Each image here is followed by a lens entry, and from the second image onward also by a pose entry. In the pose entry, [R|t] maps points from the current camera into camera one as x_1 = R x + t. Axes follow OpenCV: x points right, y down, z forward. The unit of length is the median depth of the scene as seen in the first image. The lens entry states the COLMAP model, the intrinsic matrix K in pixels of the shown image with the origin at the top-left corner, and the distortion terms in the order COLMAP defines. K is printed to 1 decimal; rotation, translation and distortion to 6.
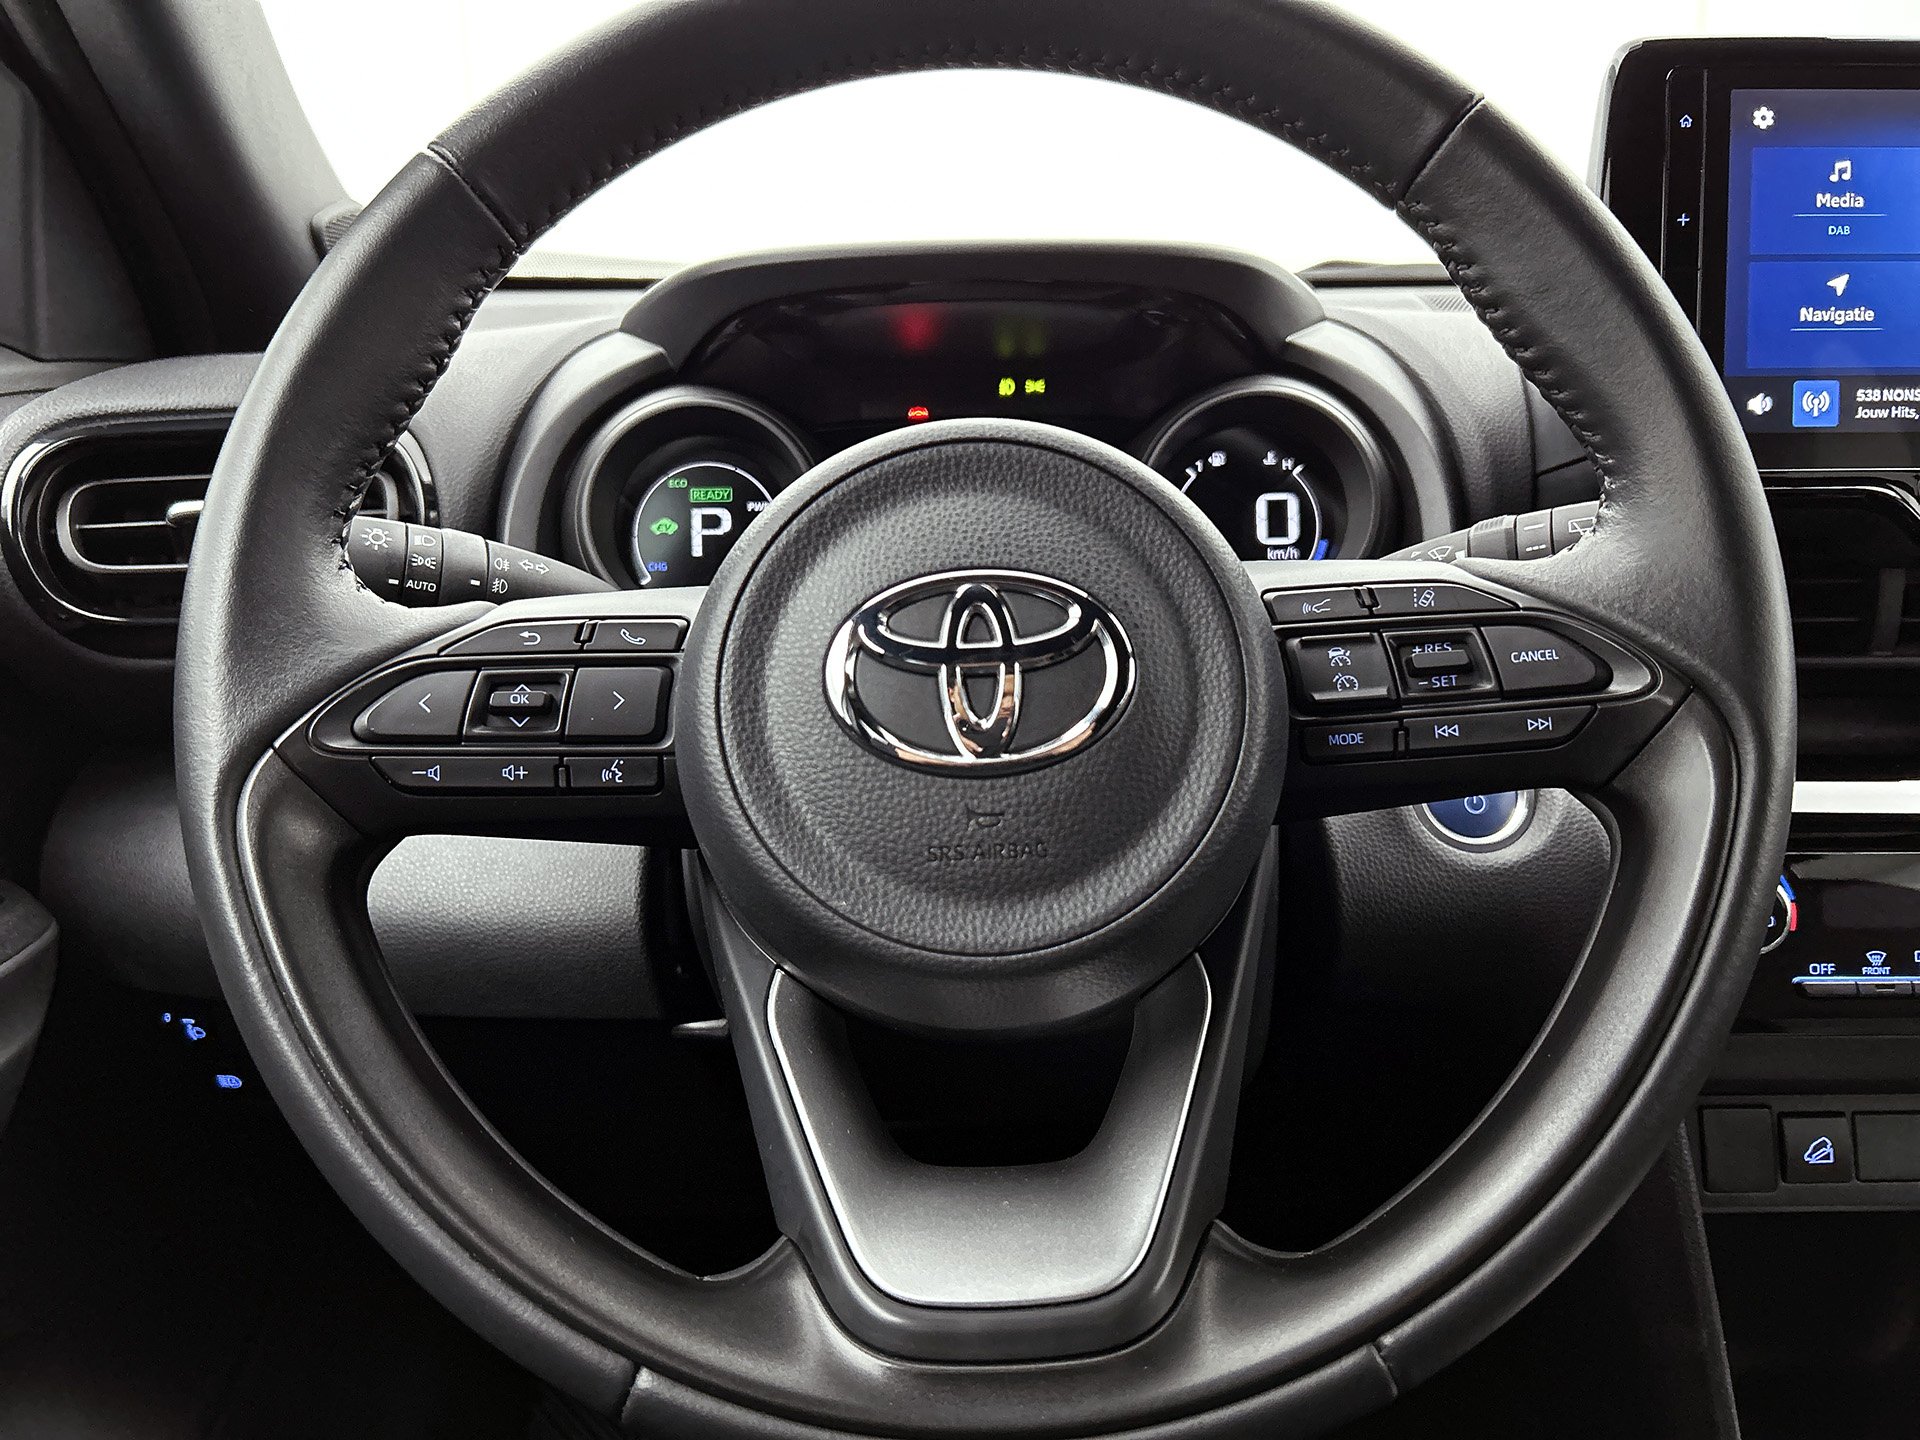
lens RADIAL K [[1469.5, 0, 959.1], [0, 1469.5, 712.6], [0, 0, 1]] dist [0.075453, -0.103940]
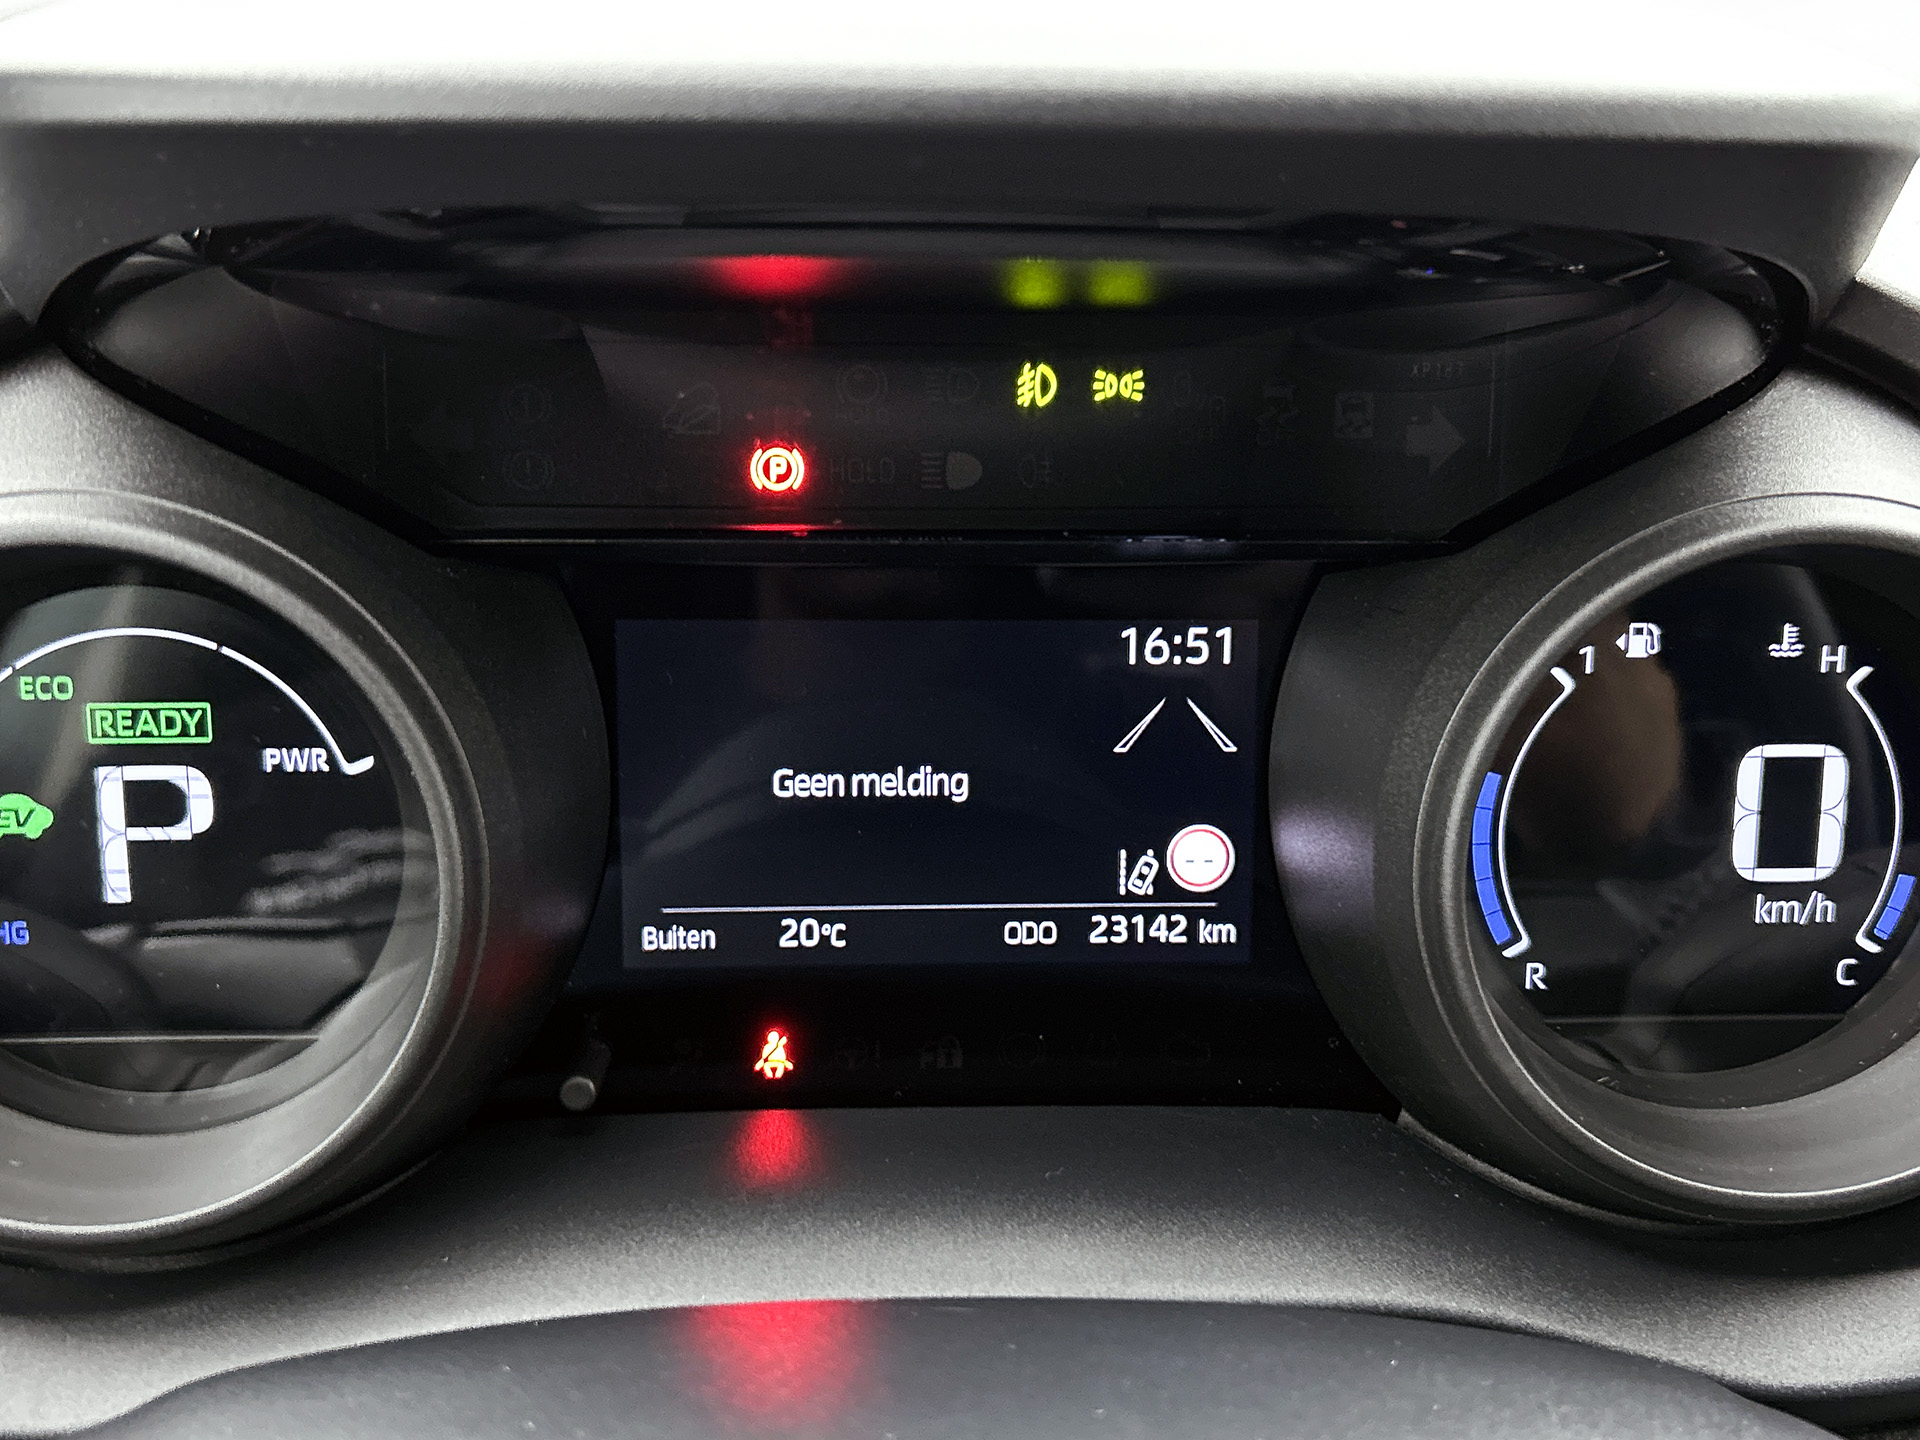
lens RADIAL K [[1803.3, 0, 956.3], [0, 1803.3, 668.0], [0, 0, 1]] dist [0.000365, -0.006253]
pose [[0.998185, 0.013867, 0.058603, -0.017249], [-0.026244, 0.976026, 0.216066, -0.439786], [-0.054202, -0.217212, 0.974618, 1.034872]]
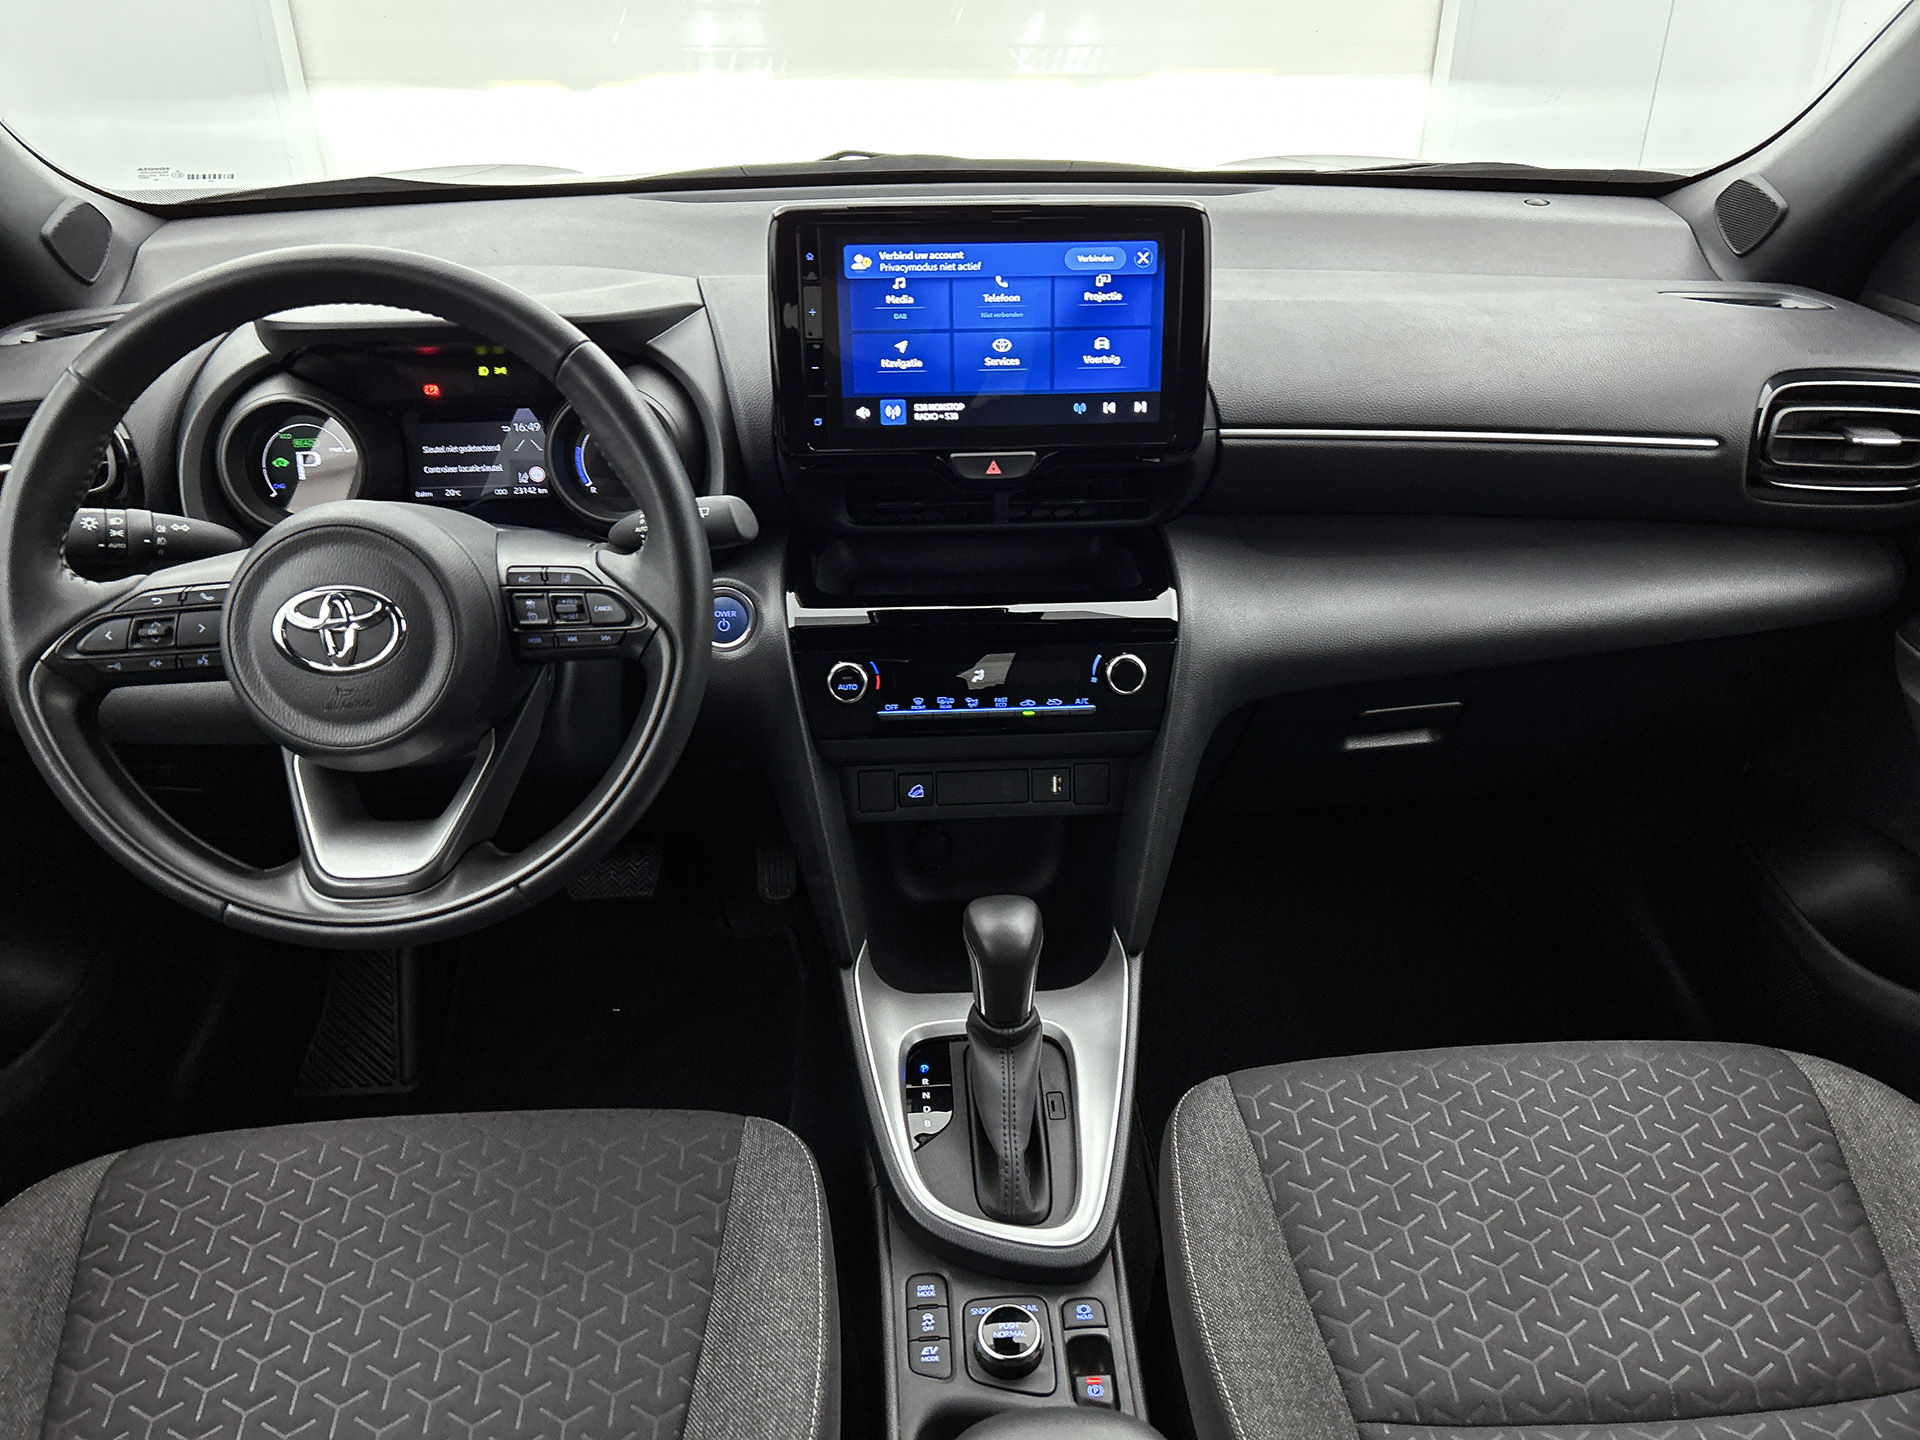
lens RADIAL K [[1441.2, 0, 960.0], [0, 1441.2, 720.0], [0, 0, 1]] dist [0.061670, -0.079719]
pose [[0.998394, -0.023504, 0.051540, 0.856568], [0.009075, 0.964472, 0.264029, -0.480488], [-0.055915, -0.263138, 0.963137, -1.304816]]
